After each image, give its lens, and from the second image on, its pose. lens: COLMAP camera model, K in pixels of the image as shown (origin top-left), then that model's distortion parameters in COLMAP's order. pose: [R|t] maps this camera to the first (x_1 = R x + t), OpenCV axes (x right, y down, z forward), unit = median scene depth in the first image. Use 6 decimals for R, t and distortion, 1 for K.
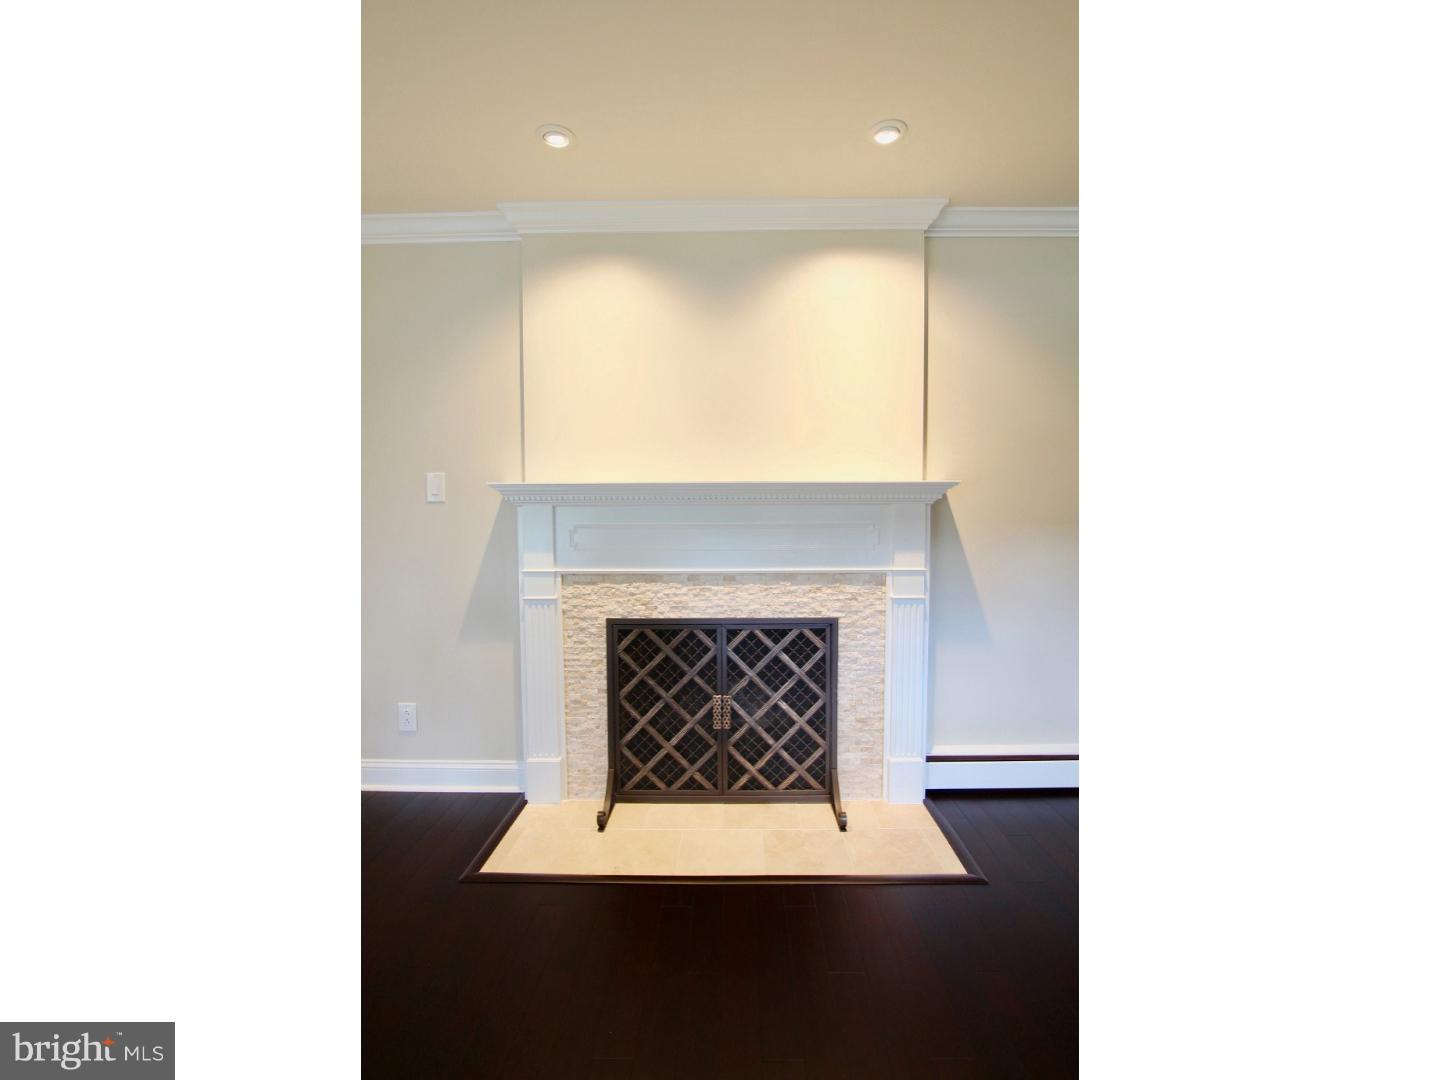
lens RADIAL K [[764.4, 0, 723.6], [0, 764.4, 538.8], [0, 0, 1]] dist [-0.027092, 0.003909]
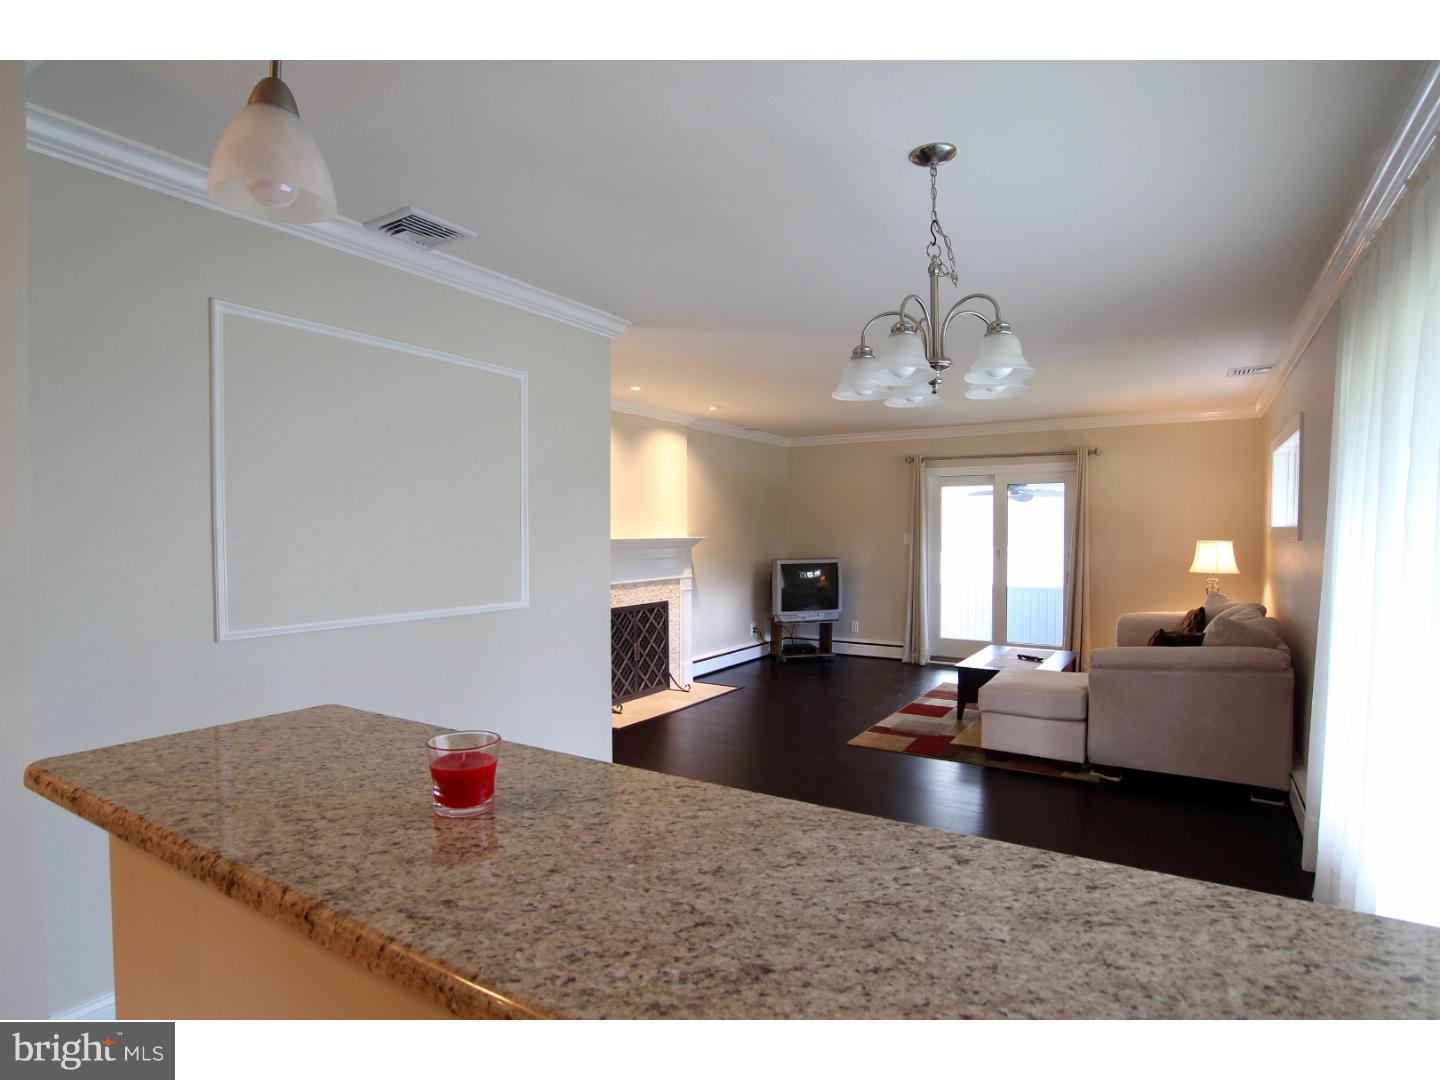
lens RADIAL K [[764.4, 0, 721.5], [0, 764.4, 535.8], [0, 0, 1]] dist [-0.027092, 0.003909]
pose [[0.517693, -0.000063, 0.855566, -1.608130], [0.061953, 0.997378, -0.037413, 0.011120], [-0.853320, 0.072373, 0.516339, -0.252432]]
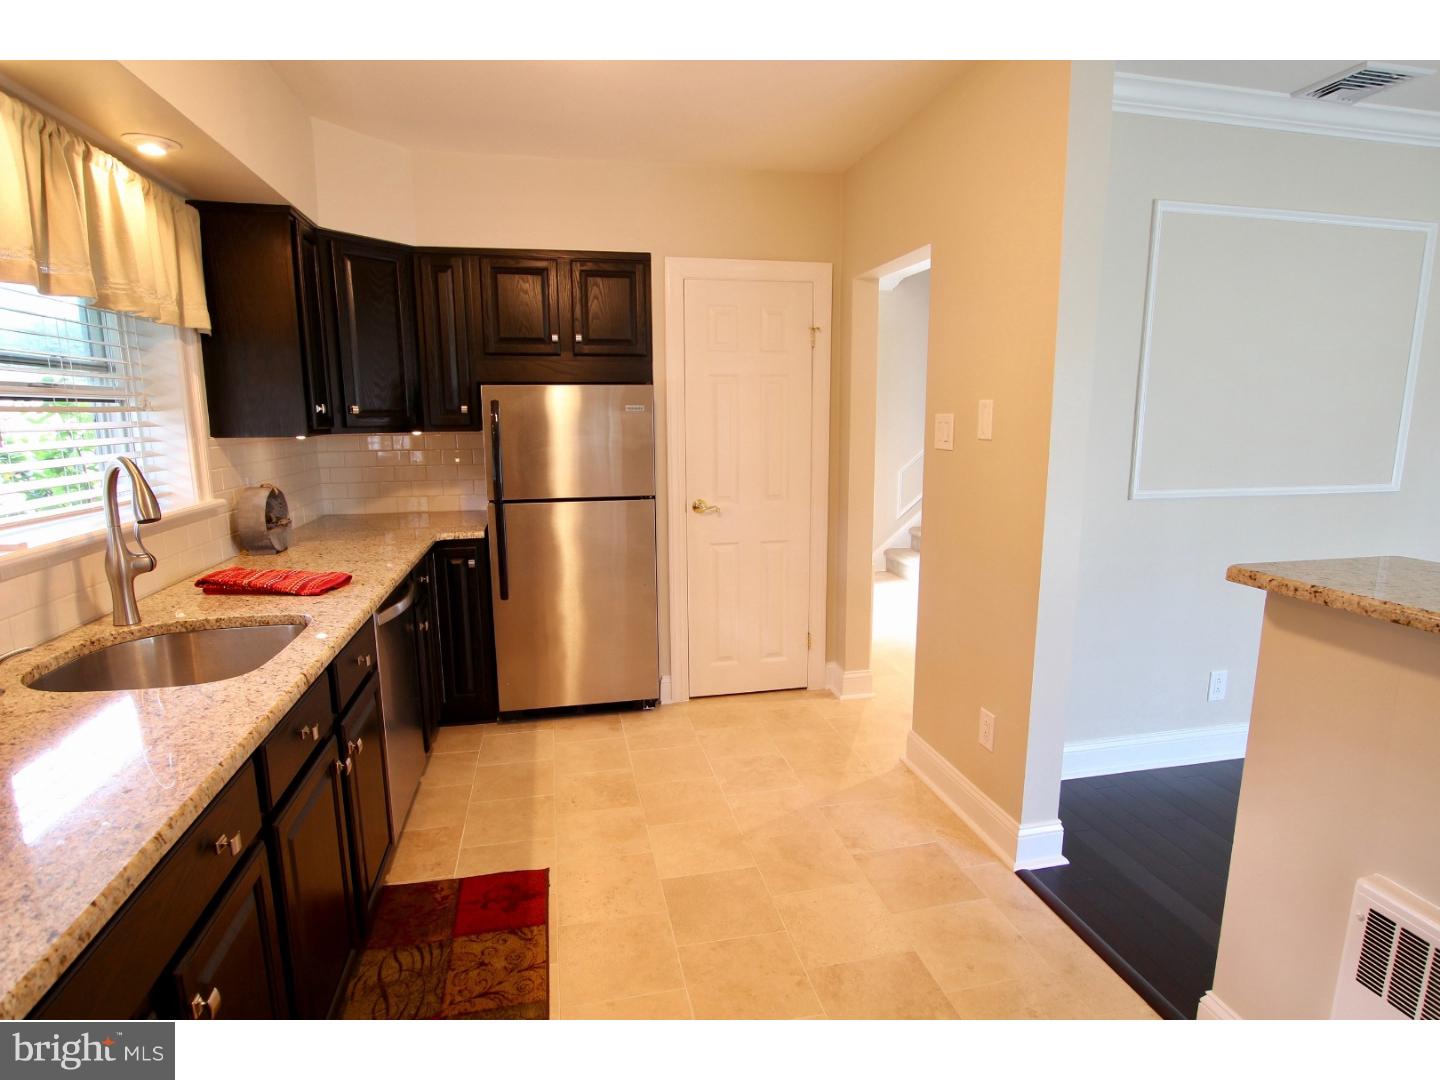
lens RADIAL K [[764.4, 0, 722.1], [0, 764.4, 550.5], [0, 0, 1]] dist [-0.027092, 0.003909]
pose [[0.975698, -0.041650, 0.215123, -1.950638], [0.018738, 0.994032, 0.107466, 0.010266], [-0.218315, -0.100824, 0.970656, -0.215673]]
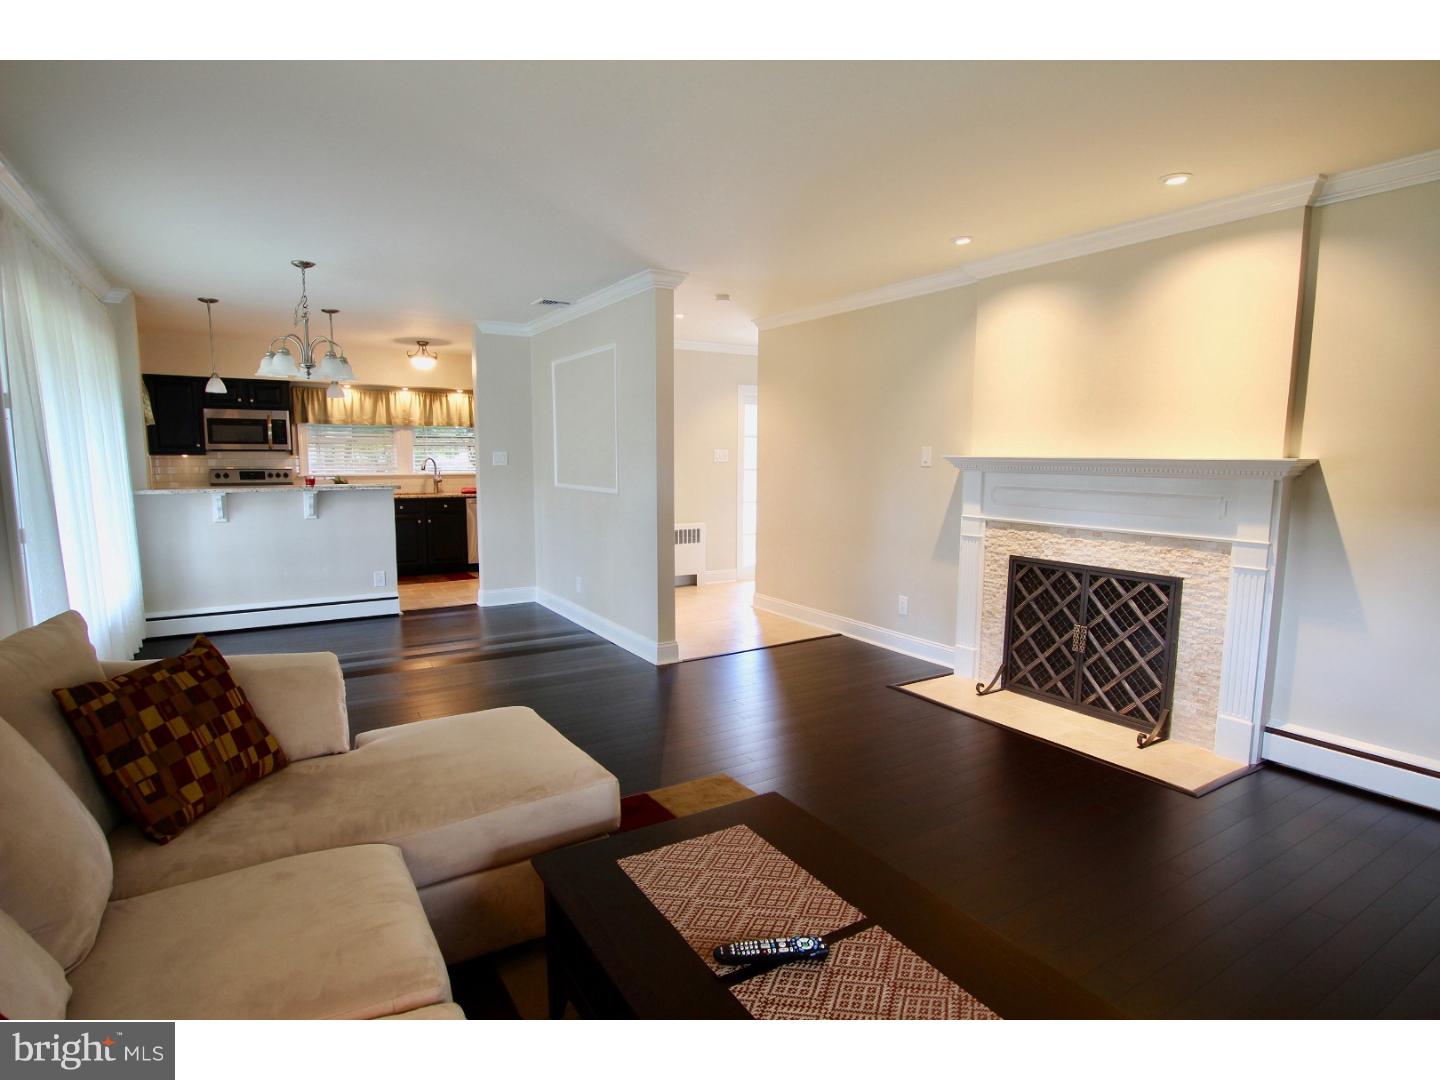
lens RADIAL K [[764.4, 0, 722.3], [0, 764.4, 547.5], [0, 0, 1]] dist [-0.027092, 0.003909]
pose [[0.534676, 0.108667, -0.838041, 0.718189], [-0.069529, 0.993992, 0.084529, 0.010924], [0.842192, 0.013073, 0.539020, -0.178888]]
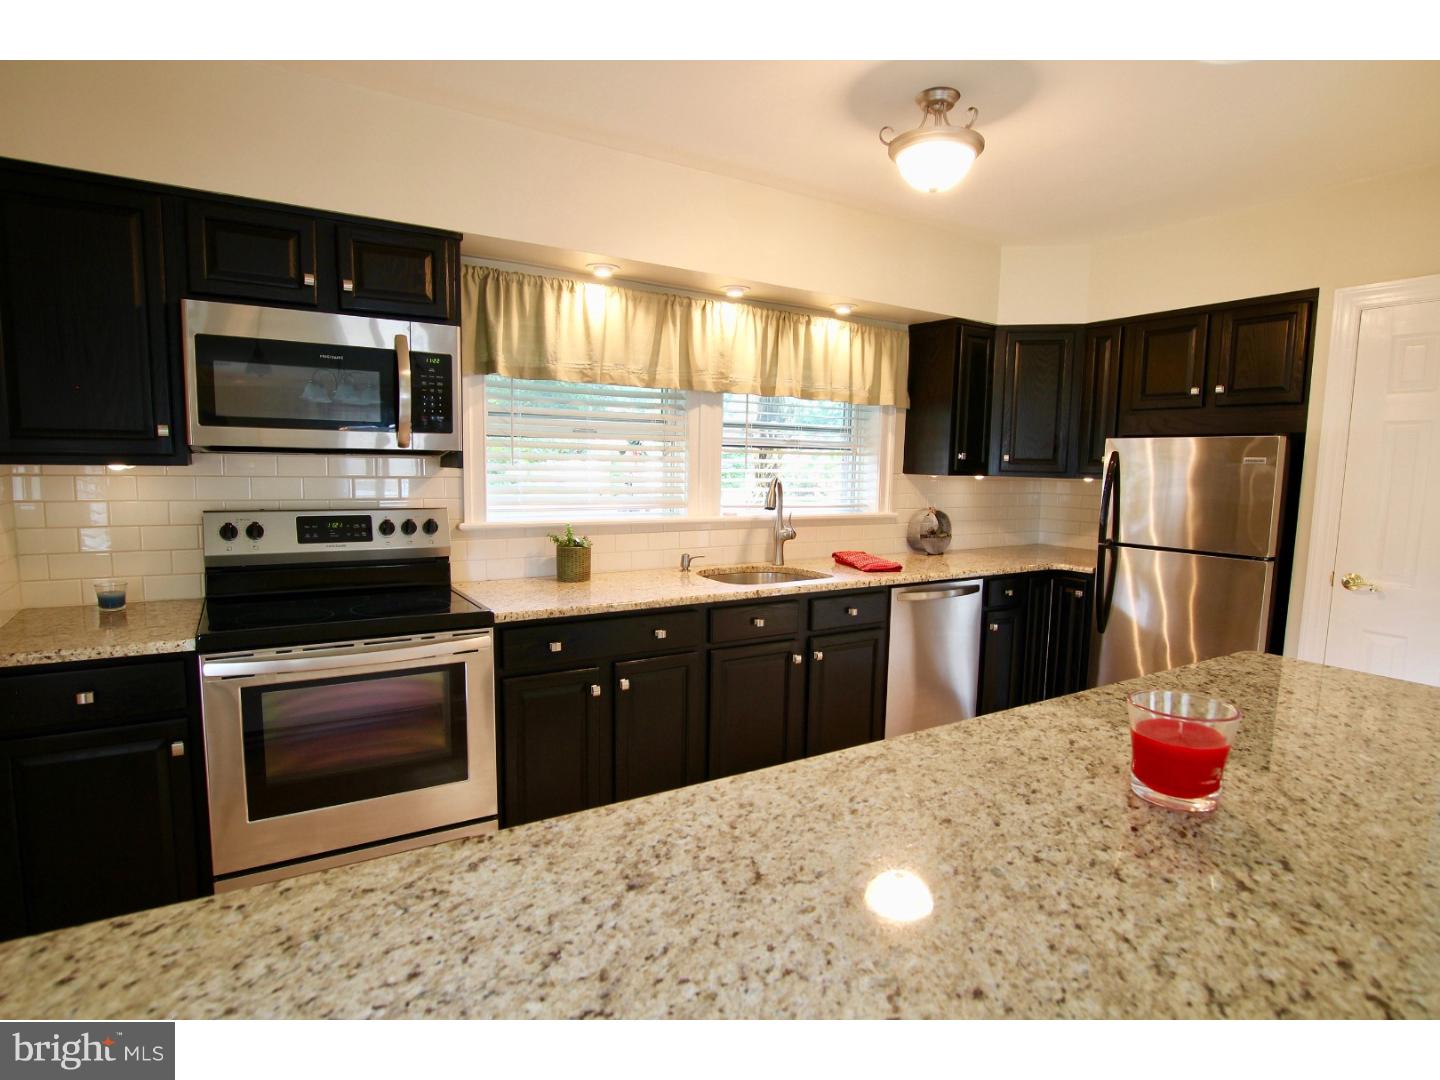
lens RADIAL K [[764.4, 0, 720.1], [0, 764.4, 549.1], [0, 0, 1]] dist [-0.027092, 0.003909]
pose [[0.538605, 0.106526, -0.835797, -1.374368], [-0.080539, 0.993942, 0.074781, 0.021033], [0.838701, 0.027037, 0.543921, -0.238619]]
